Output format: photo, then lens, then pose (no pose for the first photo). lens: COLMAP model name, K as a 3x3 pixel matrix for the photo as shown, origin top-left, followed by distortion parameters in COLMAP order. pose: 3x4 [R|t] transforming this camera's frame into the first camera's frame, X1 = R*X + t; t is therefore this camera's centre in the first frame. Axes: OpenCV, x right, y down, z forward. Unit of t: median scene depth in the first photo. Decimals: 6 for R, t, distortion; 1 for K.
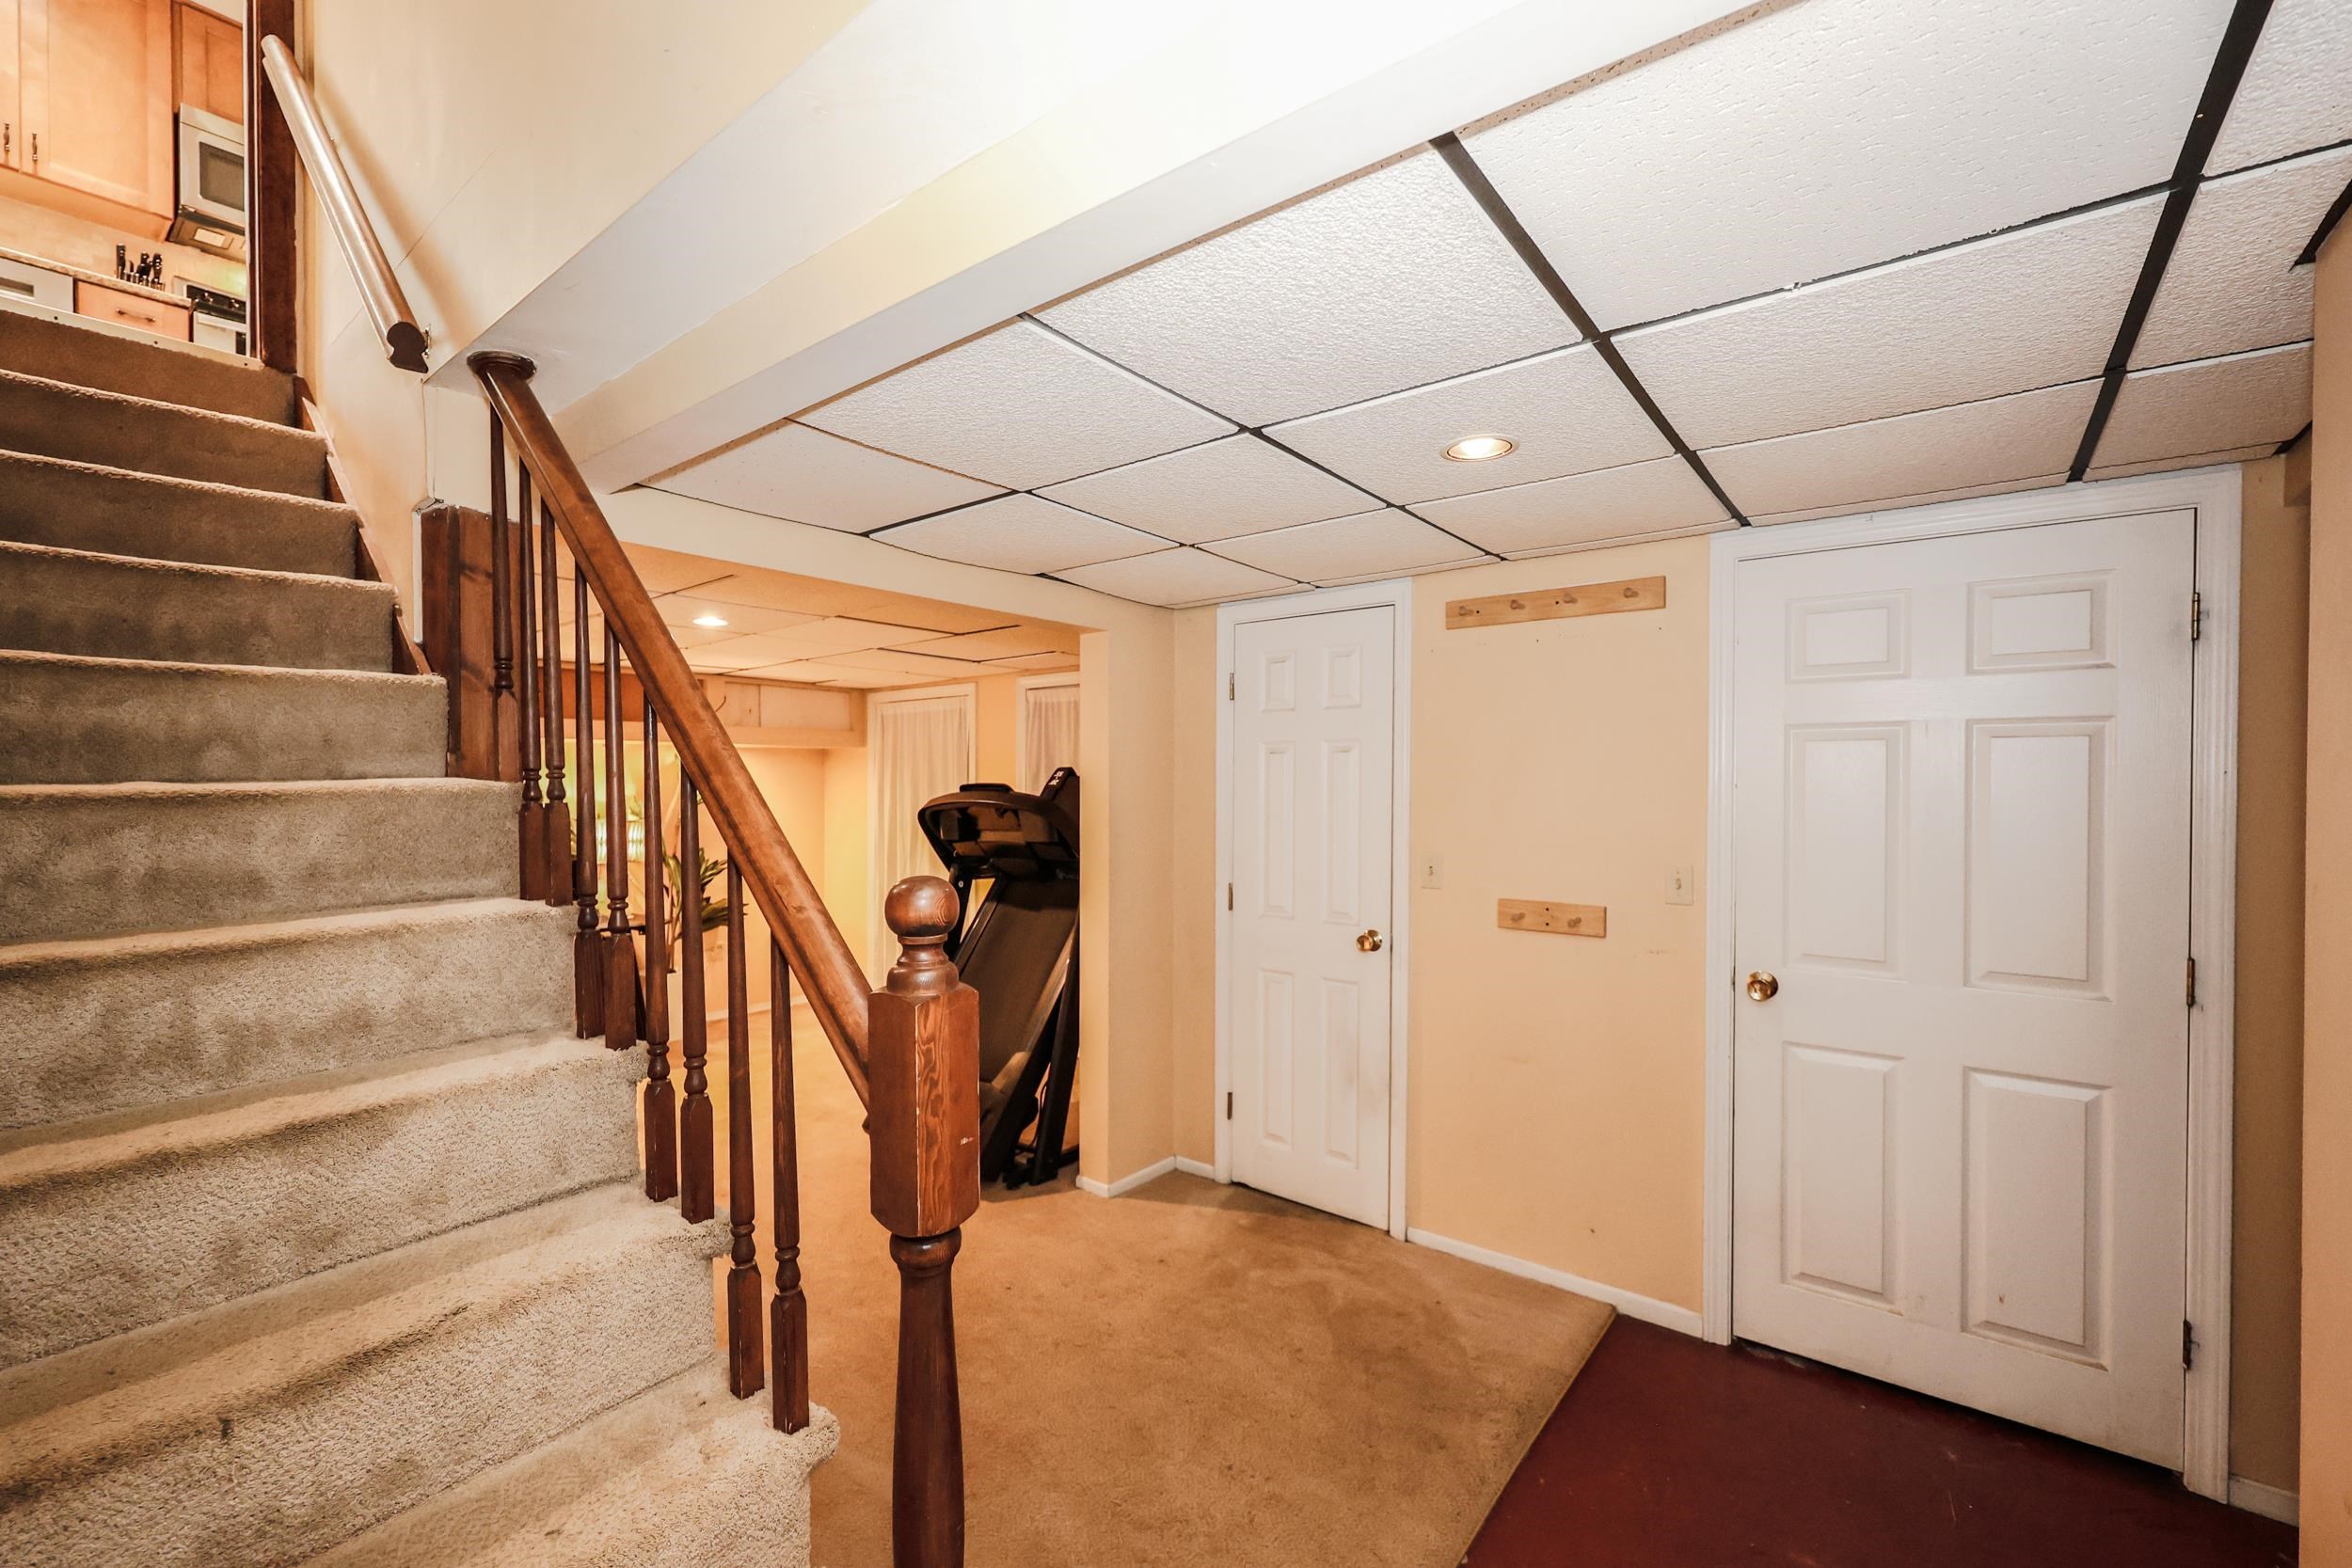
lens RADIAL K [[960.7, 0, 1180.8], [0, 960.7, 791.9], [0, 0, 1]] dist [0.000078, 0.000007]
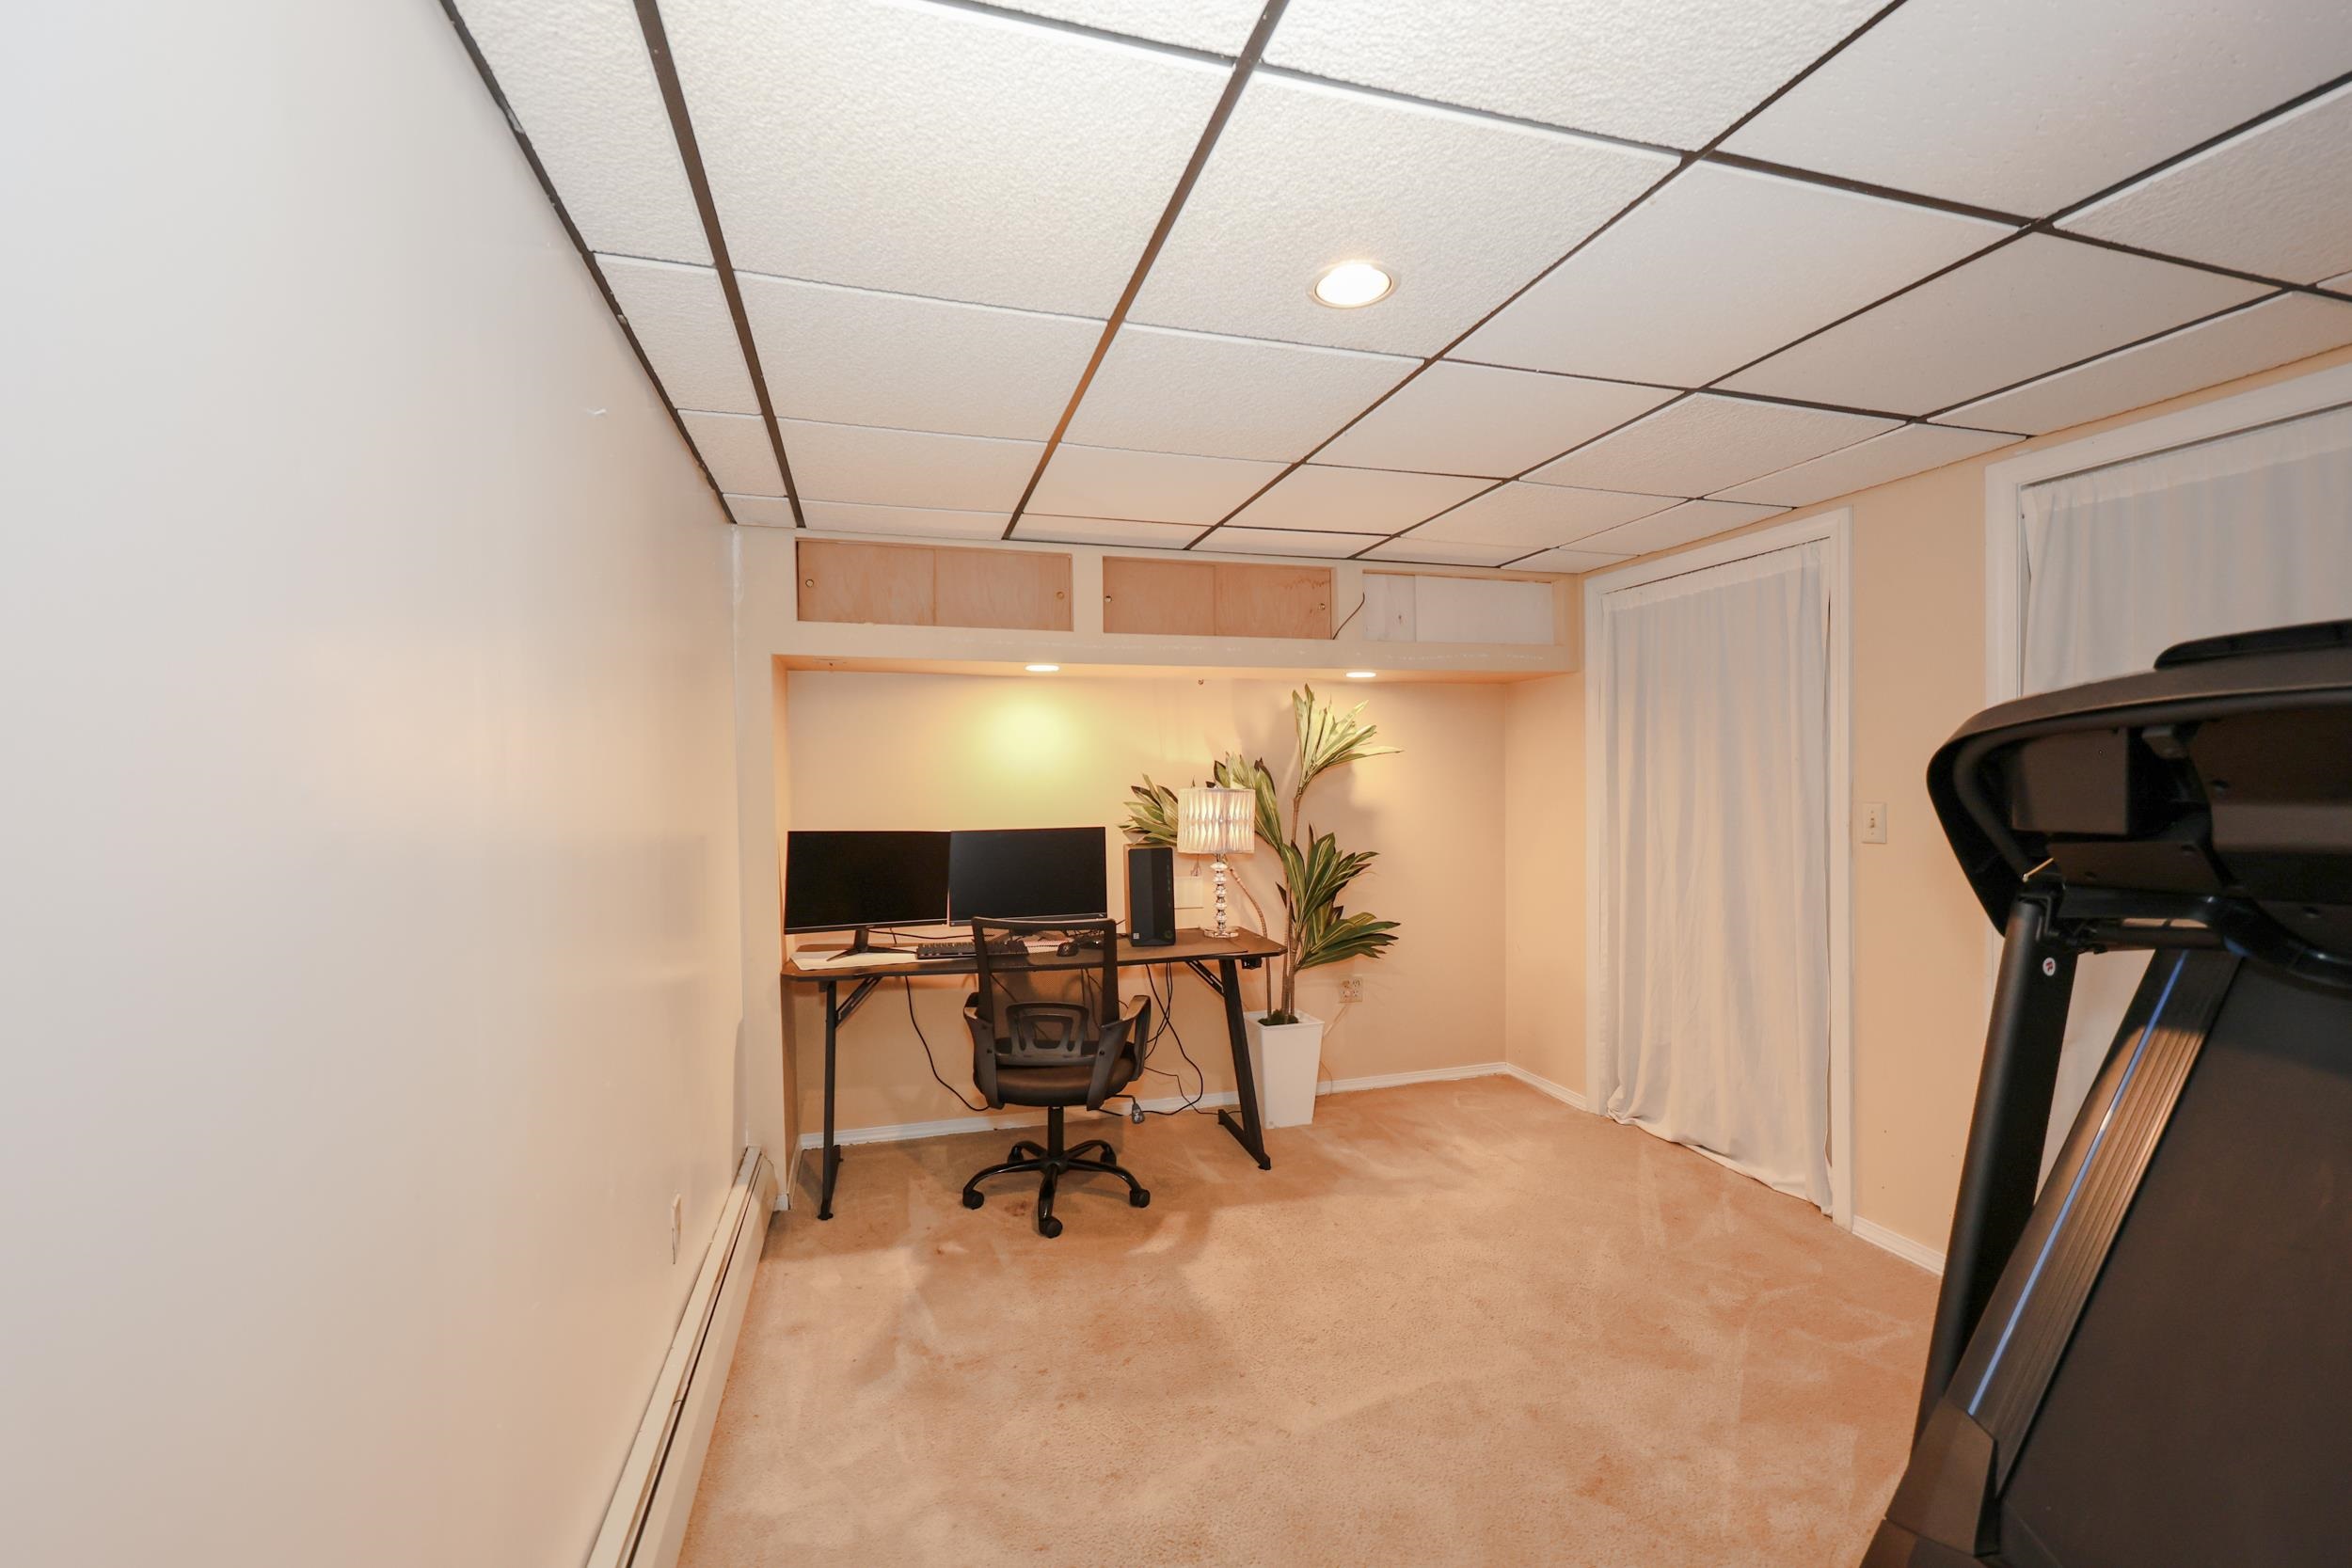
lens RADIAL K [[960.7, 0, 1170.6], [0, 960.7, 784.4], [0, 0, 1]] dist [0.000078, 0.000007]
pose [[0.820283, 0.000220, -0.571958, -0.216616], [-0.001330, 0.999998, -0.001523, 0.025040], [0.571956, 0.002010, 0.820282, 0.413075]]
